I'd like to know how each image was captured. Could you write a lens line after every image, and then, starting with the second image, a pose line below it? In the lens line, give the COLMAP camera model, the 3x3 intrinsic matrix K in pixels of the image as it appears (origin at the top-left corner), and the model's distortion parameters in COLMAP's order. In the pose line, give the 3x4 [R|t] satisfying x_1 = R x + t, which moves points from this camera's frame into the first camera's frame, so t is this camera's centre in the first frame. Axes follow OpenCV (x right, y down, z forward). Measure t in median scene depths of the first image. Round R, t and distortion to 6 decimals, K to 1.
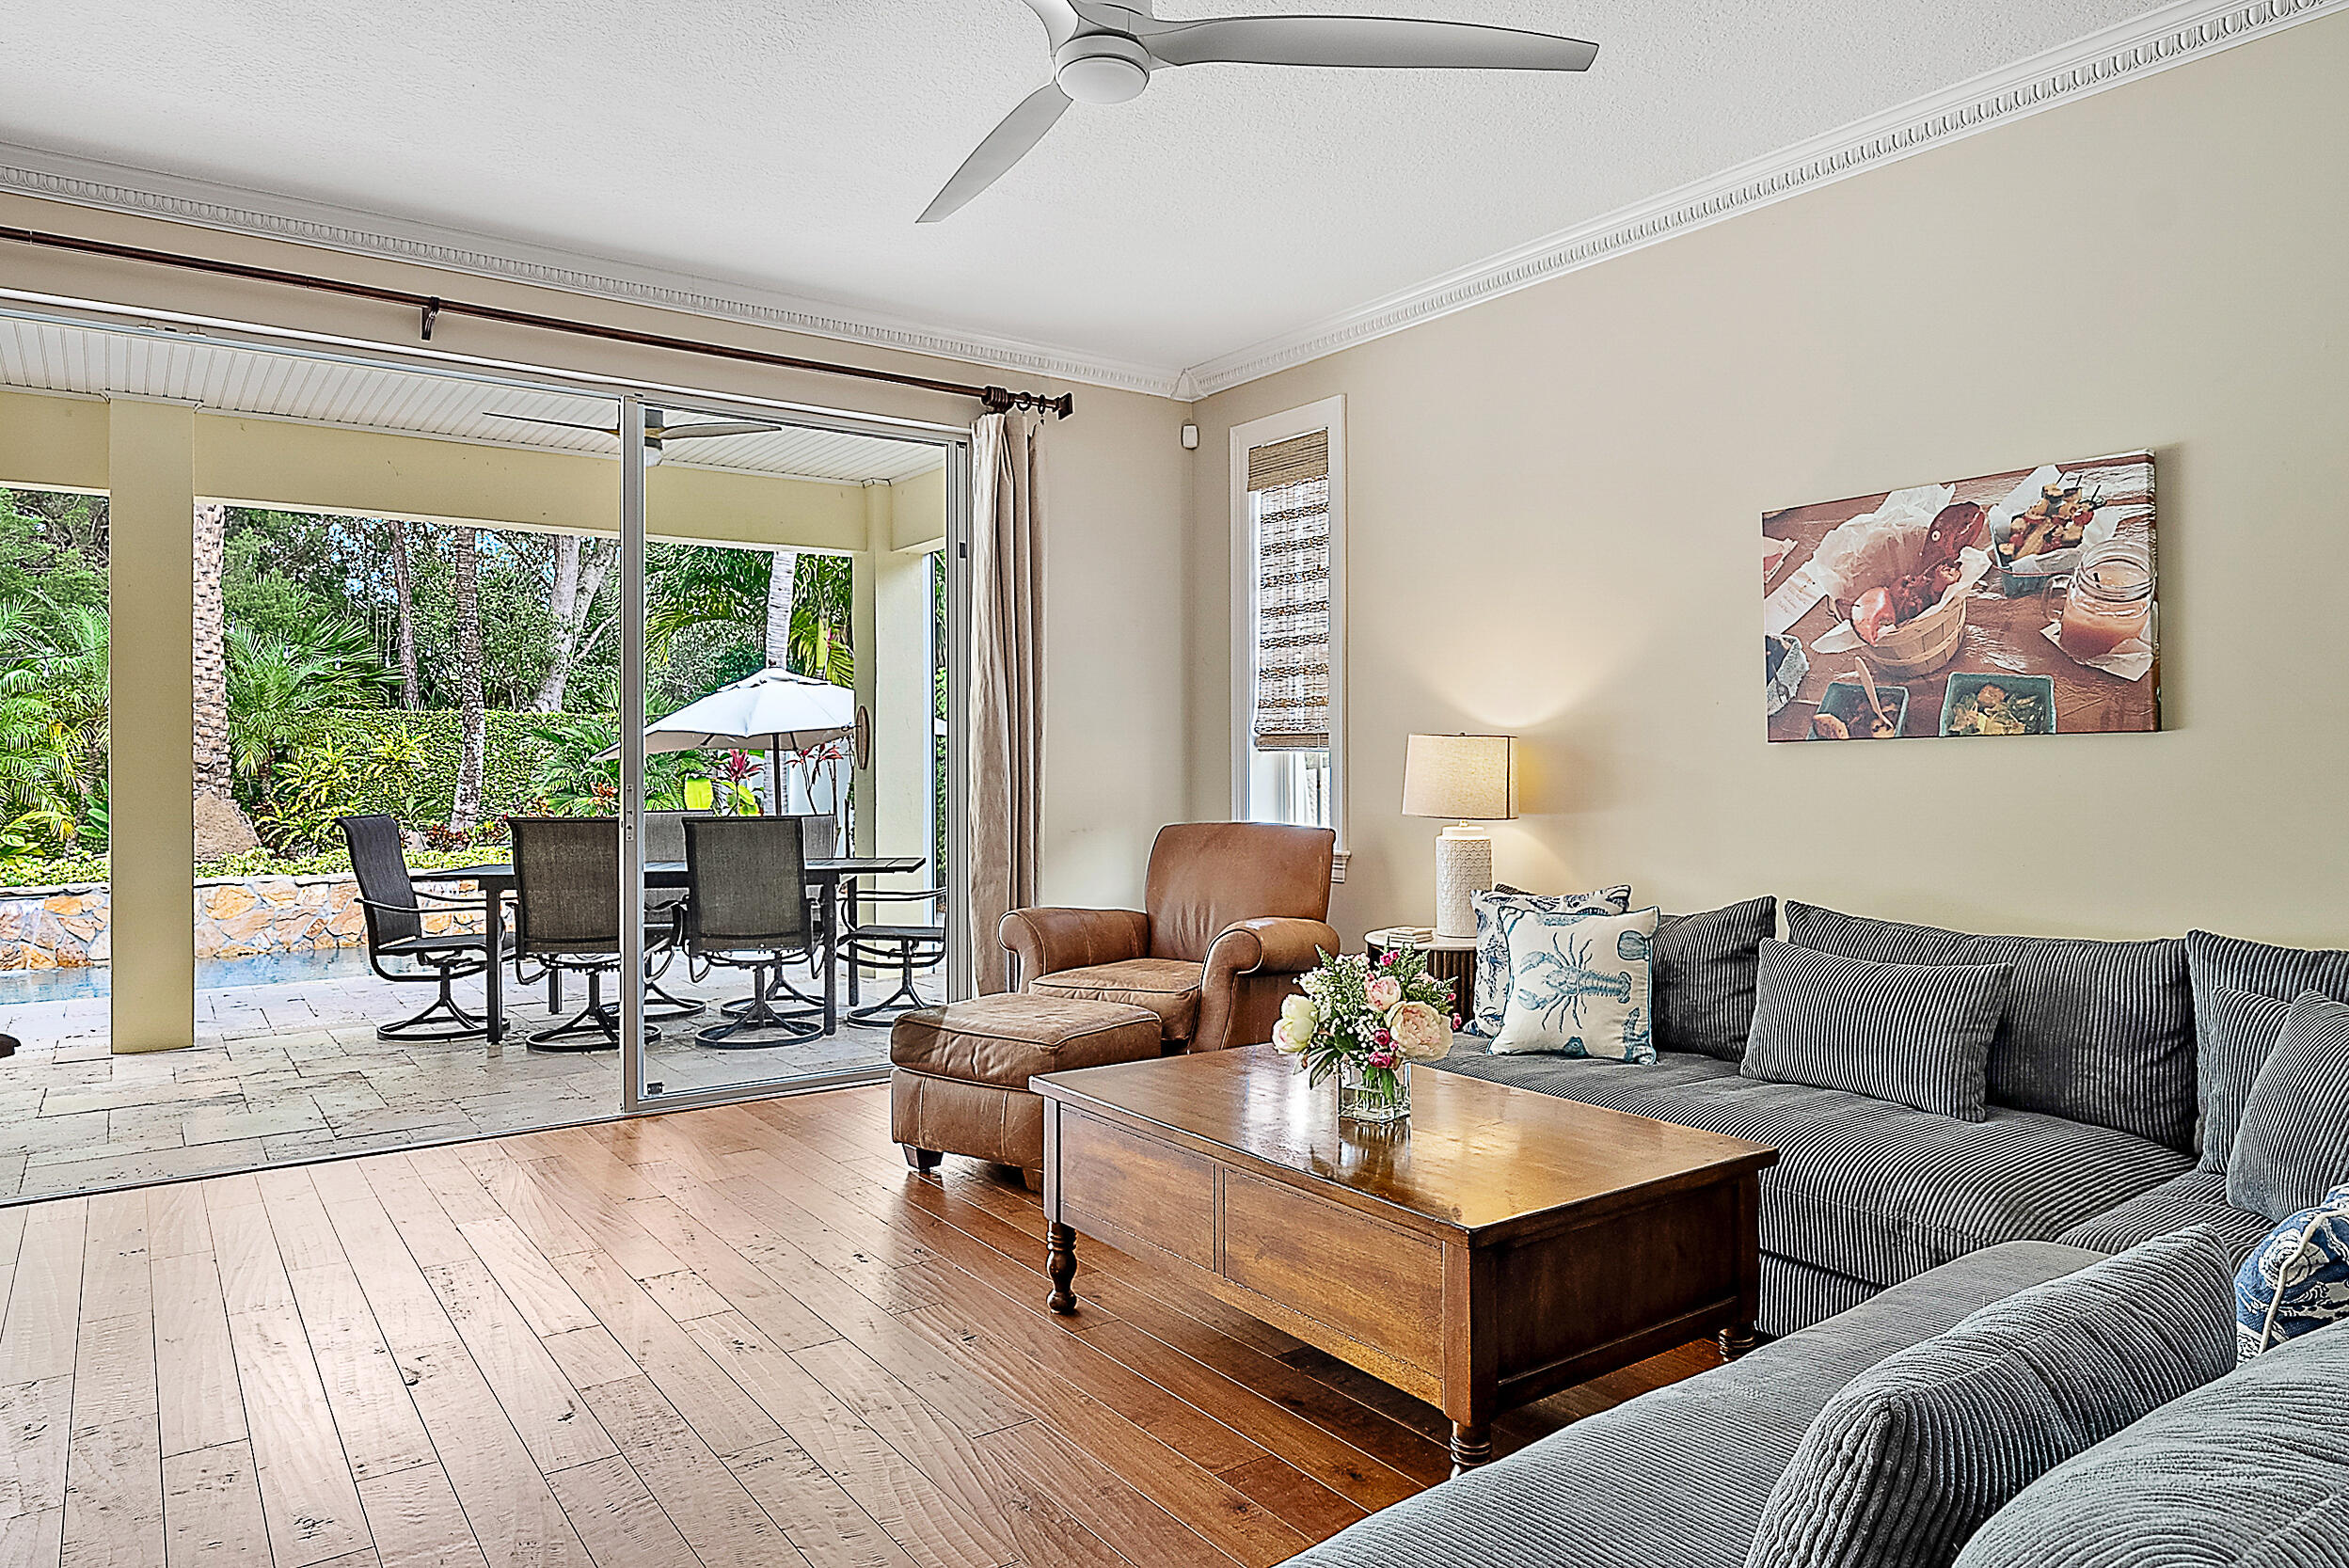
lens RADIAL K [[1456.7, 0, 1167.7], [0, 1456.7, 744.7], [0, 0, 1]] dist [0.008466, 0.001248]
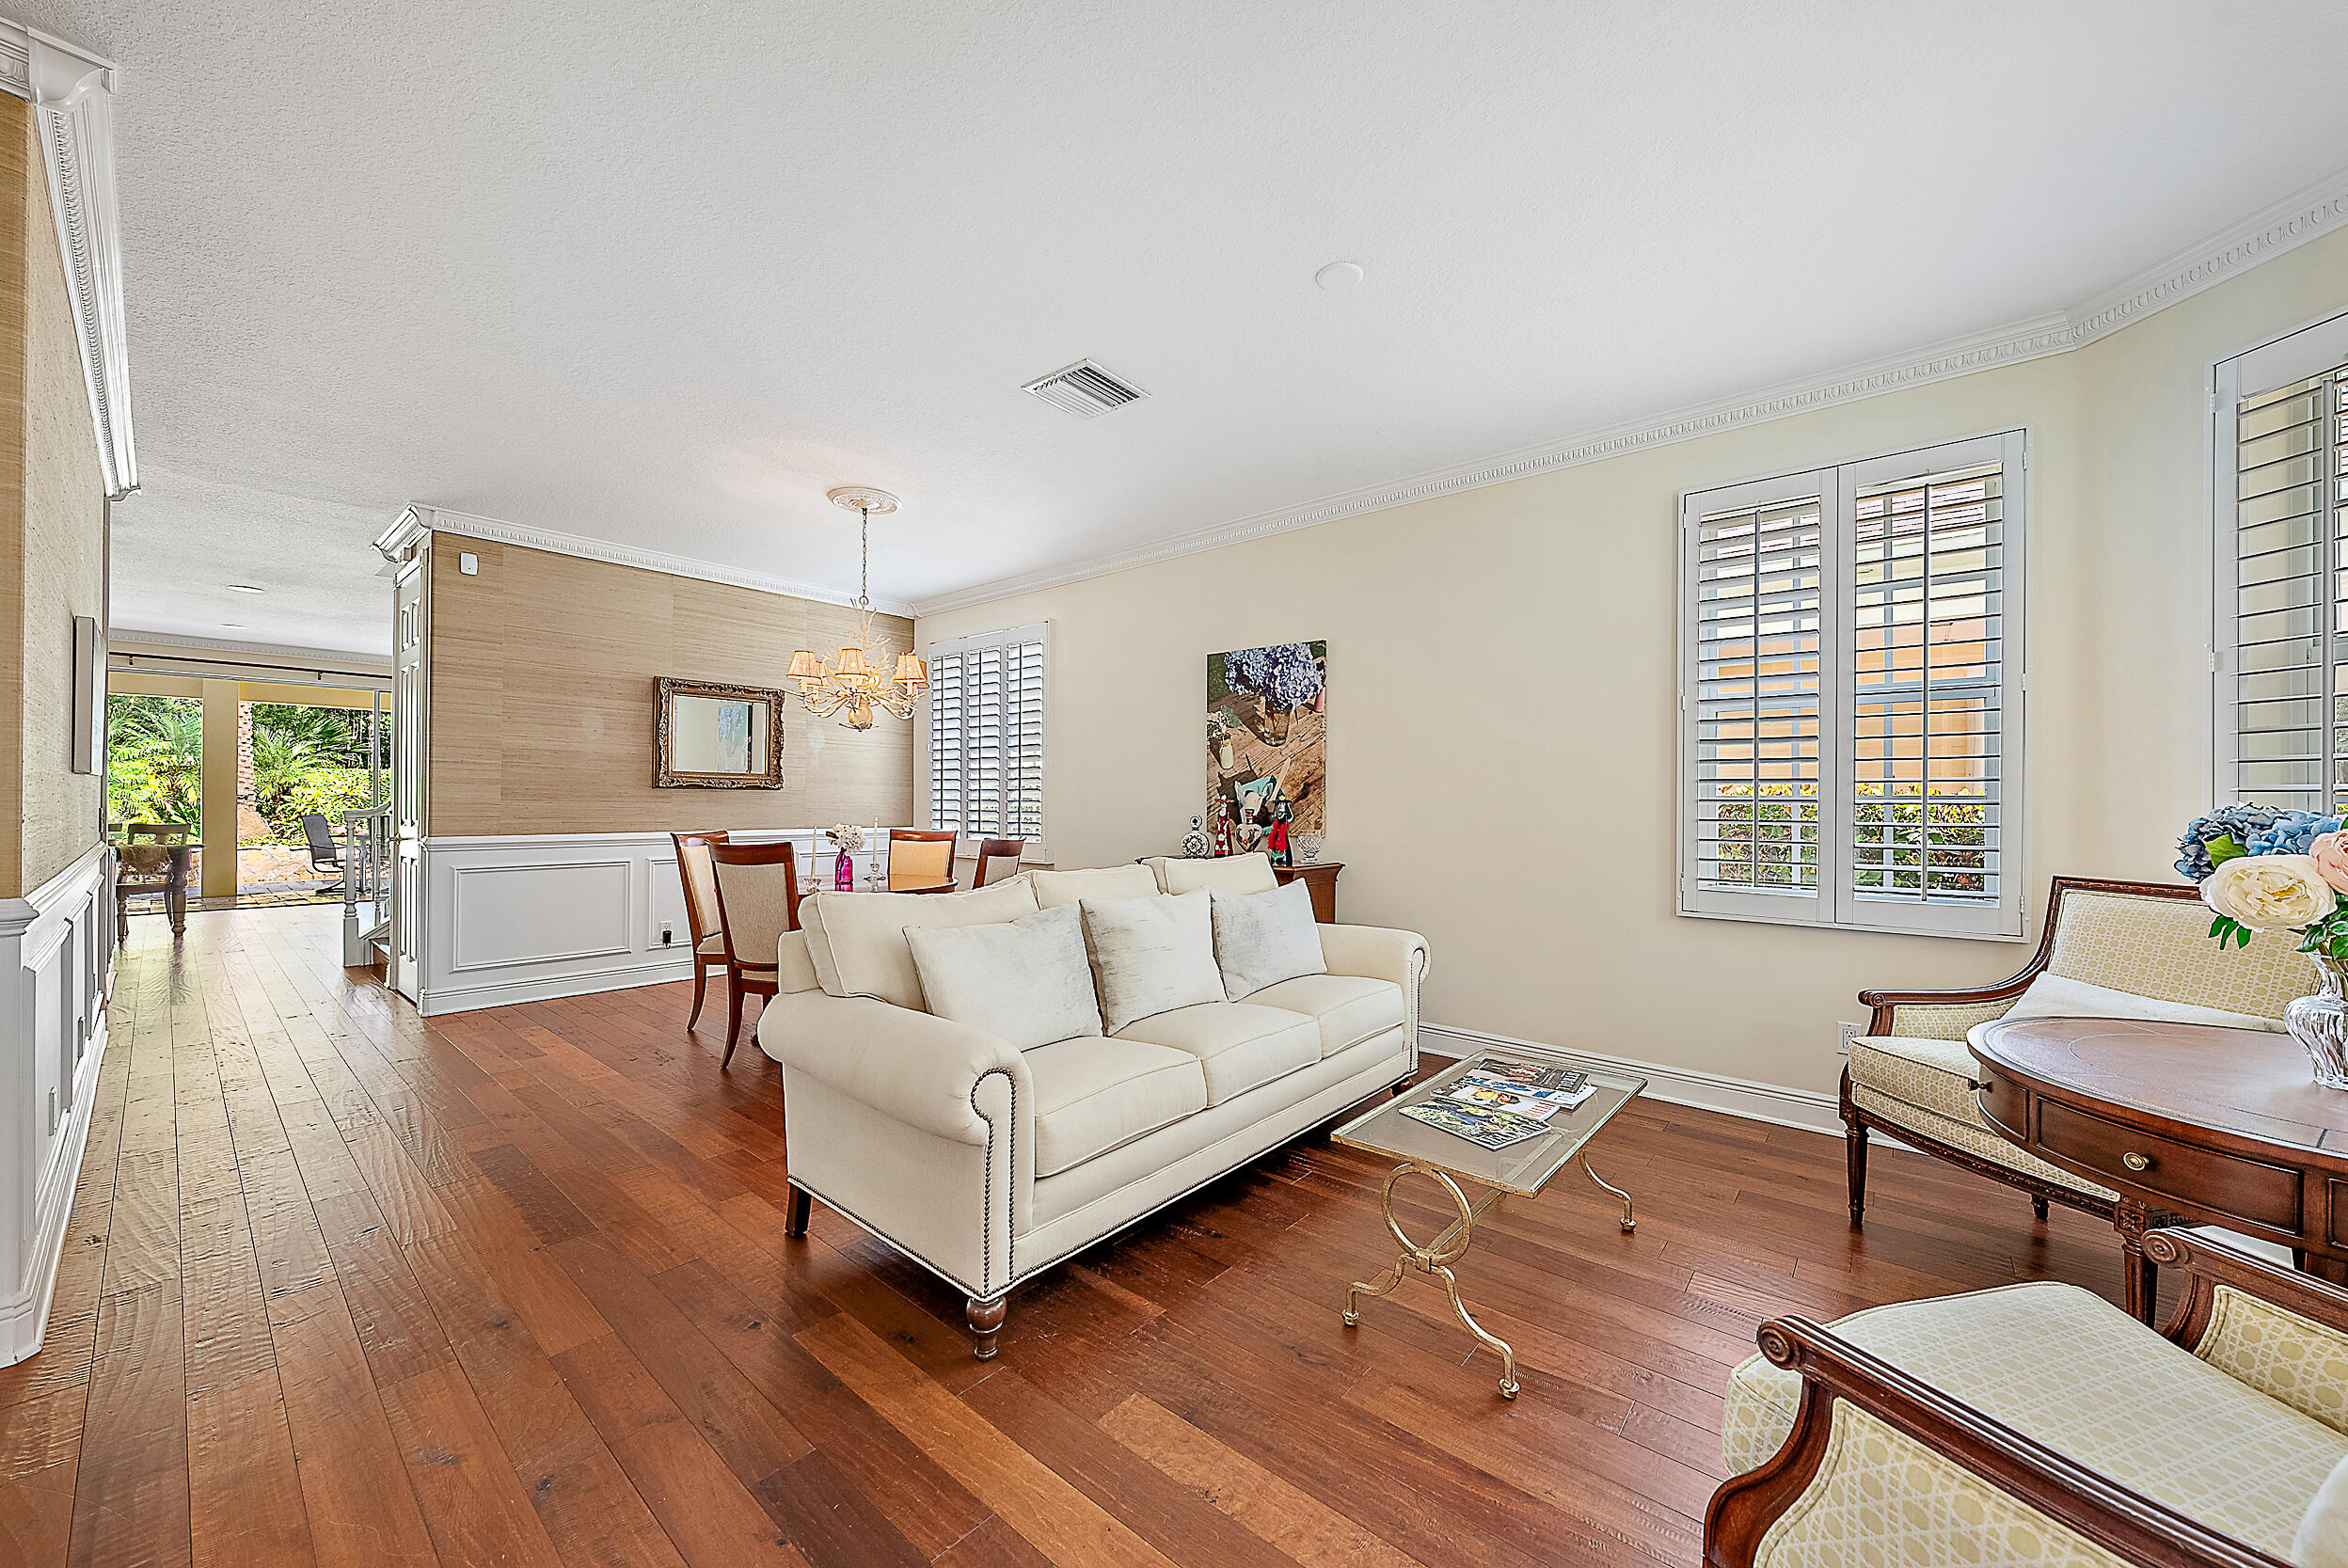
lens RADIAL K [[871.3, 0, 1174.8], [0, 871.3, 801.1], [0, 0, 1]] dist [-0.003552, -0.000254]
pose [[0.970638, 0.012699, 0.240210, 0.718005], [-0.014927, 0.999861, 0.007457, -0.015778], [-0.240082, -0.010824, 0.970692, -1.108412]]
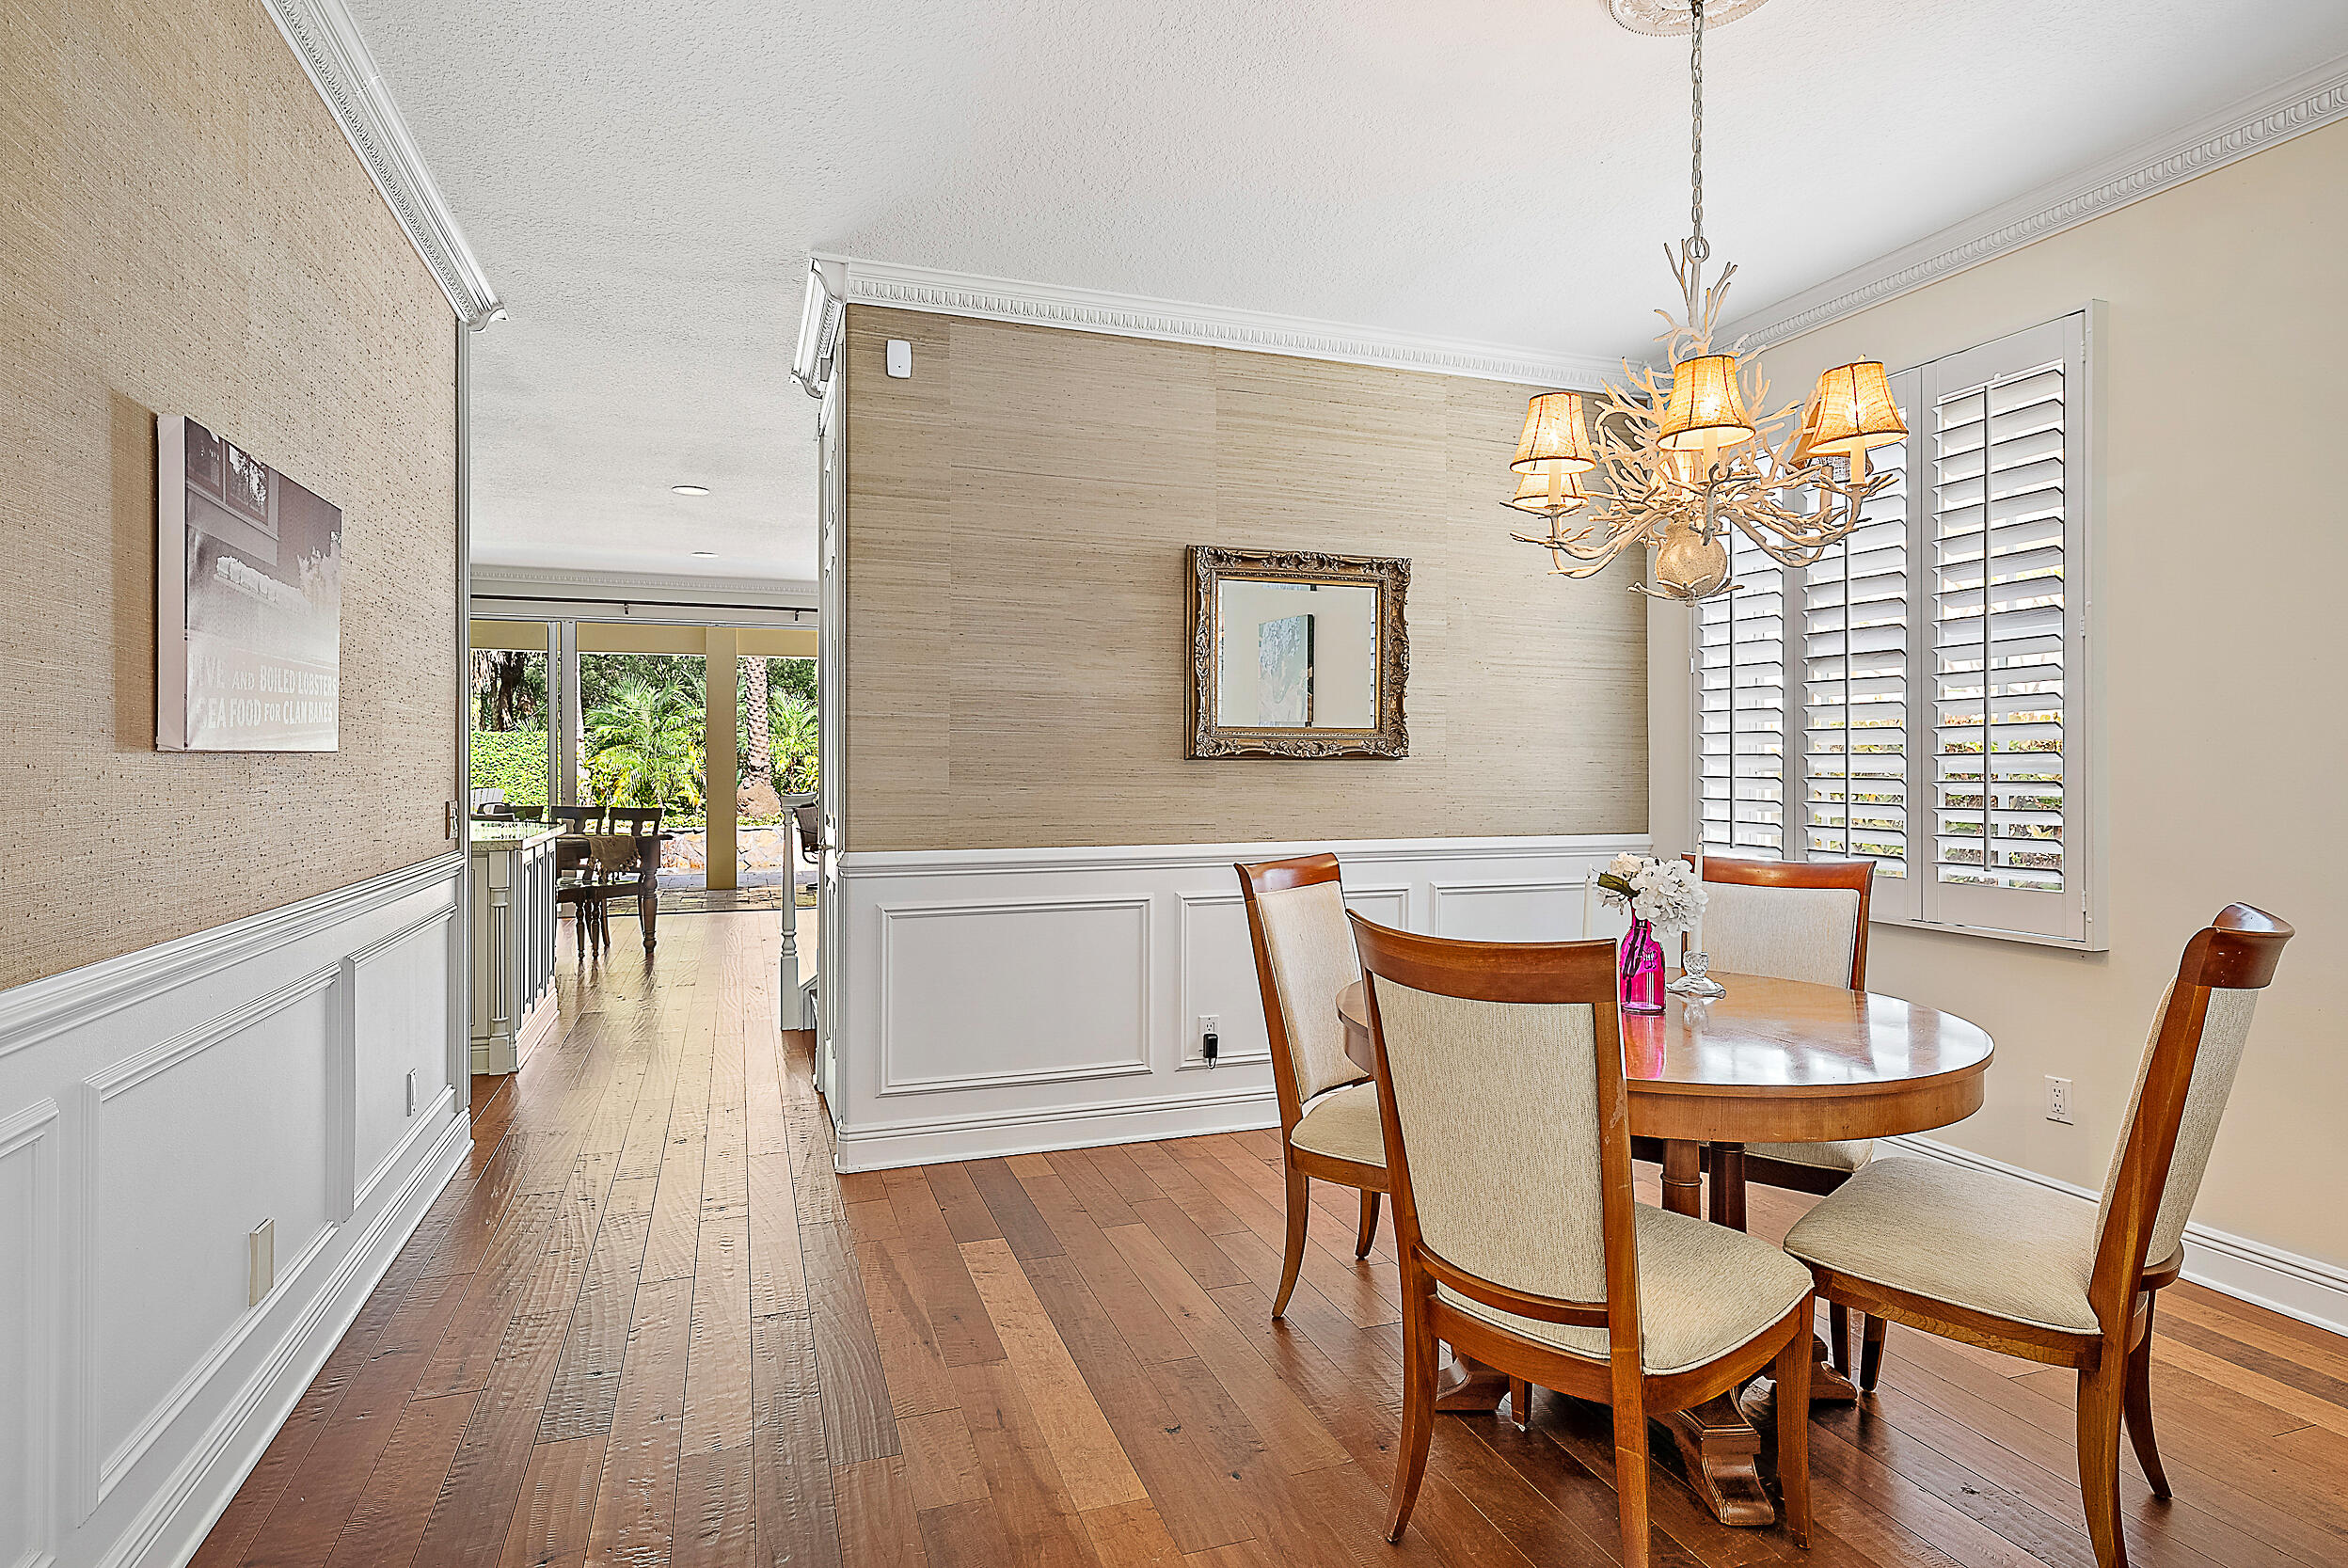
lens RADIAL K [[1243.0, 0, 1174.5], [0, 1243.0, 776.1], [0, 0, 1]] dist [0.001699, 0.000092]
pose [[0.960213, 0.008773, -0.279131, 0.592742], [-0.003098, 0.999780, 0.020767, -0.019281], [0.279252, -0.019076, 0.960028, -0.753646]]
